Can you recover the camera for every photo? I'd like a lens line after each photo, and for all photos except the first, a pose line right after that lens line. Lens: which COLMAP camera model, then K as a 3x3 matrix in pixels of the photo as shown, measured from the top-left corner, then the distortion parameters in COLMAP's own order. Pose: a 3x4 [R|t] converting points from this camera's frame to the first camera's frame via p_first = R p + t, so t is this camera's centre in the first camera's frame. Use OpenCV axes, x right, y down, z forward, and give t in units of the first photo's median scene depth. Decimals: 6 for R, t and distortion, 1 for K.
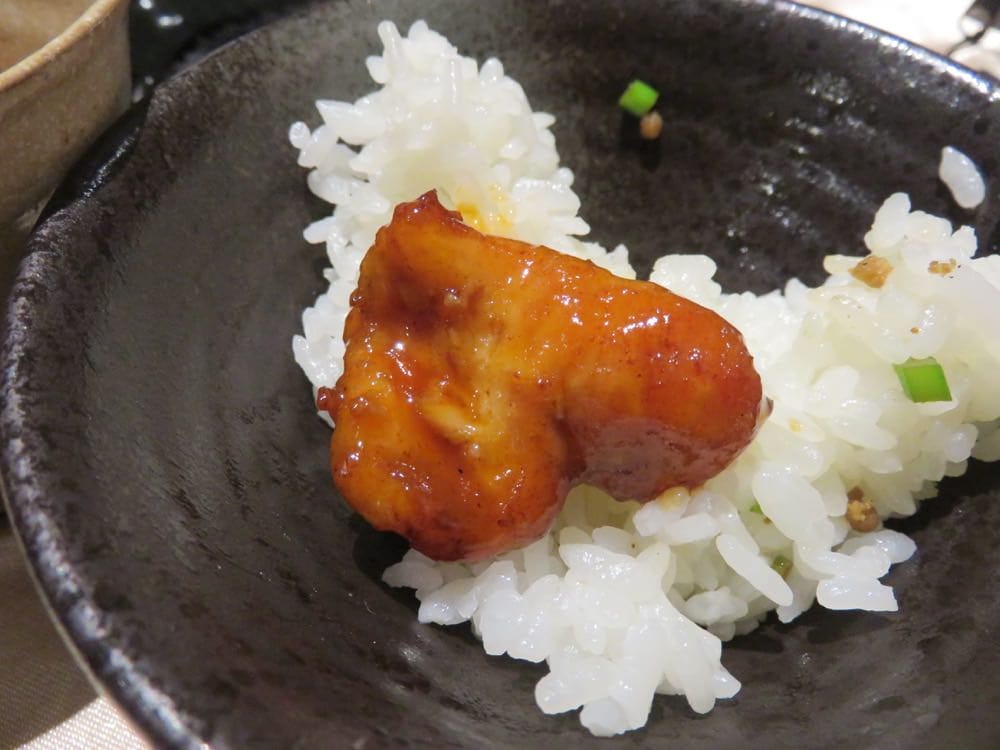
lens RADIAL K [[757.6, 0, 500.0], [0, 757.6, 375.0], [0, 0, 1]] dist [-0.035365, -0.001401]
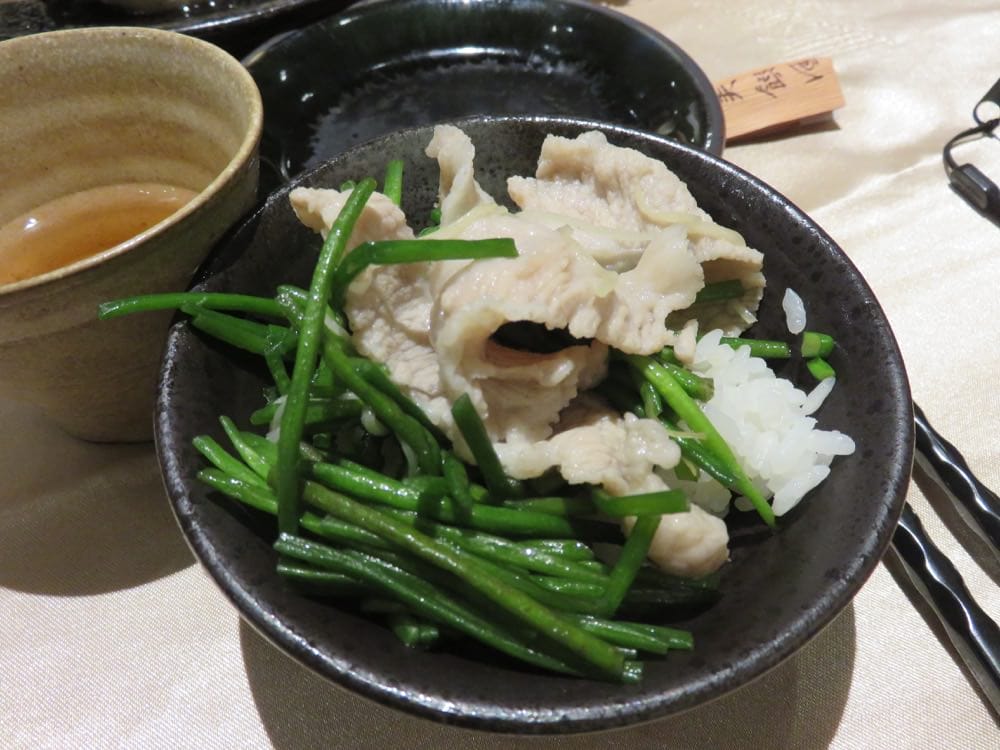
lens RADIAL K [[757.6, 0, 500.0], [0, 757.6, 375.0], [0, 0, 1]] dist [-0.035365, -0.001401]
pose [[0.976624, 0.145384, -0.158333, 0.544119], [-0.137776, 0.988760, 0.058073, -0.258012], [0.164996, -0.034901, 0.985677, -0.849362]]
